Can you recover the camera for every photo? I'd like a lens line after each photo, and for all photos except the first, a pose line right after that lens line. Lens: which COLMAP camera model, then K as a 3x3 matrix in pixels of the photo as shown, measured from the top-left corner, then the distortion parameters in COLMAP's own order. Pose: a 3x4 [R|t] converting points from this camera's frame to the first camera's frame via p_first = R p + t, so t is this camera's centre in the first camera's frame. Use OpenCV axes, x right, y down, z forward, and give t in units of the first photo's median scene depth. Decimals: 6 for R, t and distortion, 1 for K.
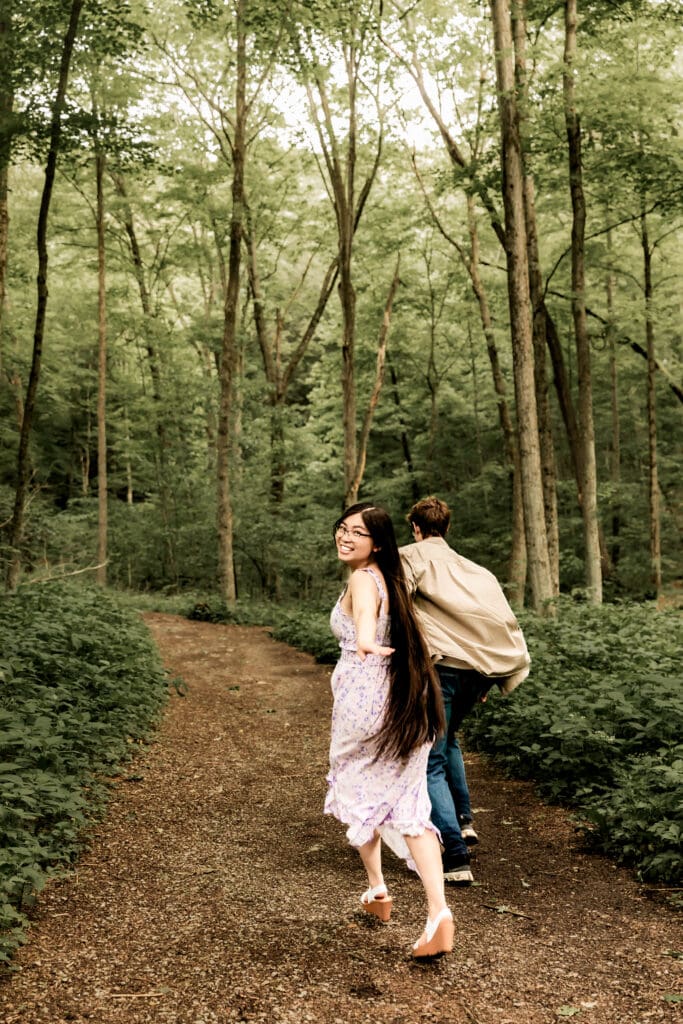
lens RADIAL K [[1213.8, 0, 341.5], [0, 1213.8, 512.0], [0, 0, 1]] dist [0.014911, 0.003670]
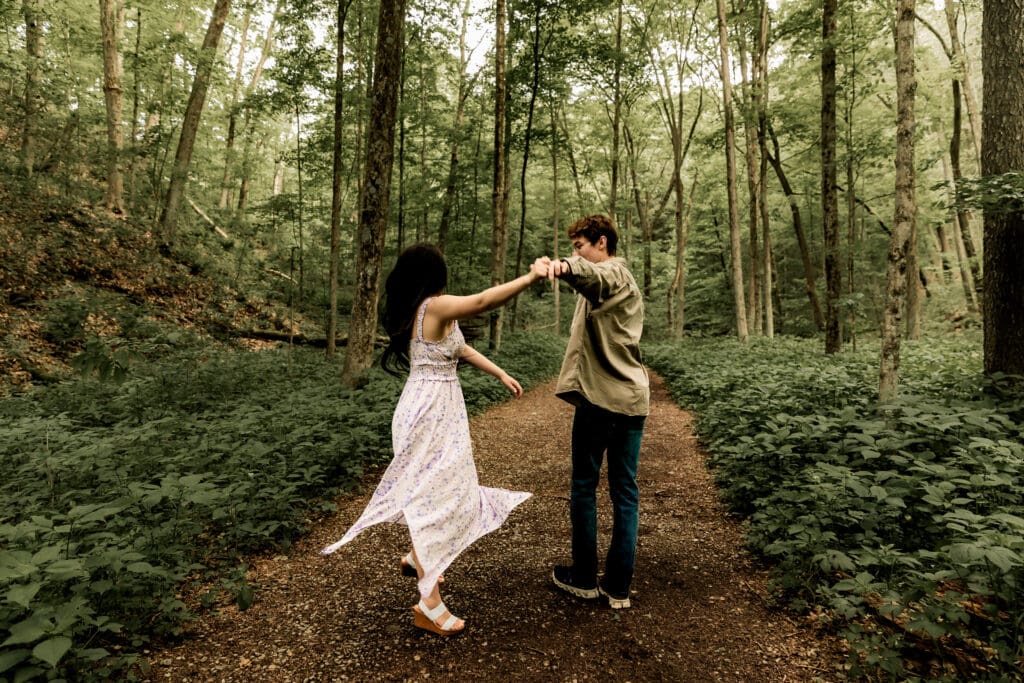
lens RADIAL K [[667.8, 0, 512.0], [0, 667.8, 341.5], [0, 0, 1]] dist [0.006657, 0.000643]
pose [[0.963349, -0.002117, -0.268243, 0.026922], [0.019370, 0.997907, 0.061689, -0.000482], [0.267551, -0.064624, 0.961374, -0.095890]]
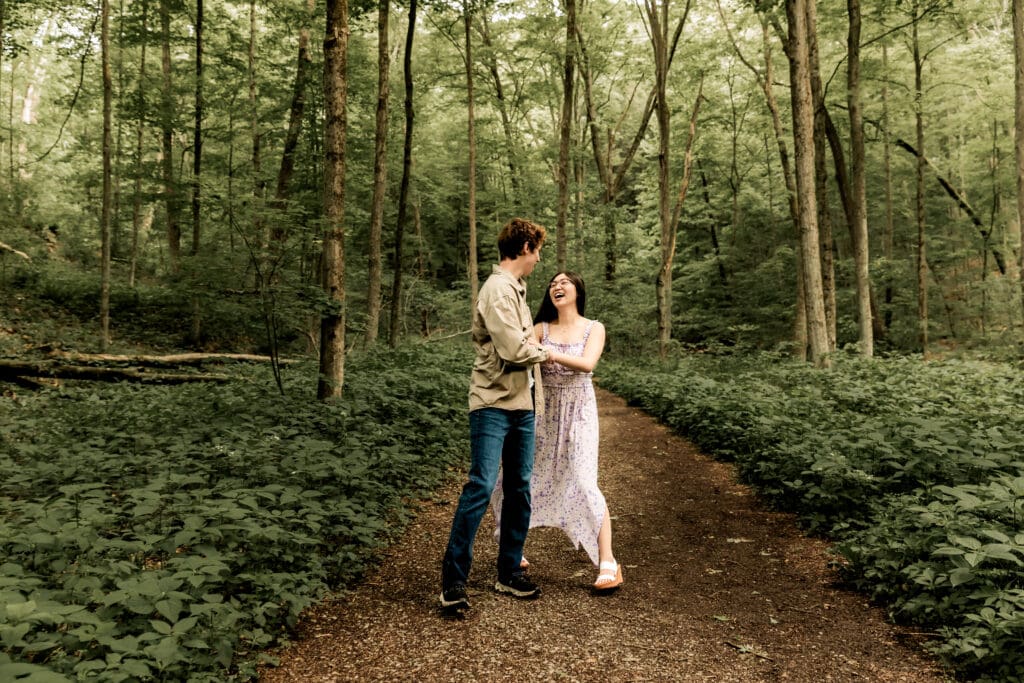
lens RADIAL K [[927.7, 0, 512.0], [0, 927.7, 341.5], [0, 0, 1]] dist [0.017768, 0.009063]
pose [[0.986536, -0.006949, -0.163397, 0.004469], [0.015804, 0.998472, 0.052954, 0.001876], [0.162780, -0.054824, 0.985138, 0.014427]]
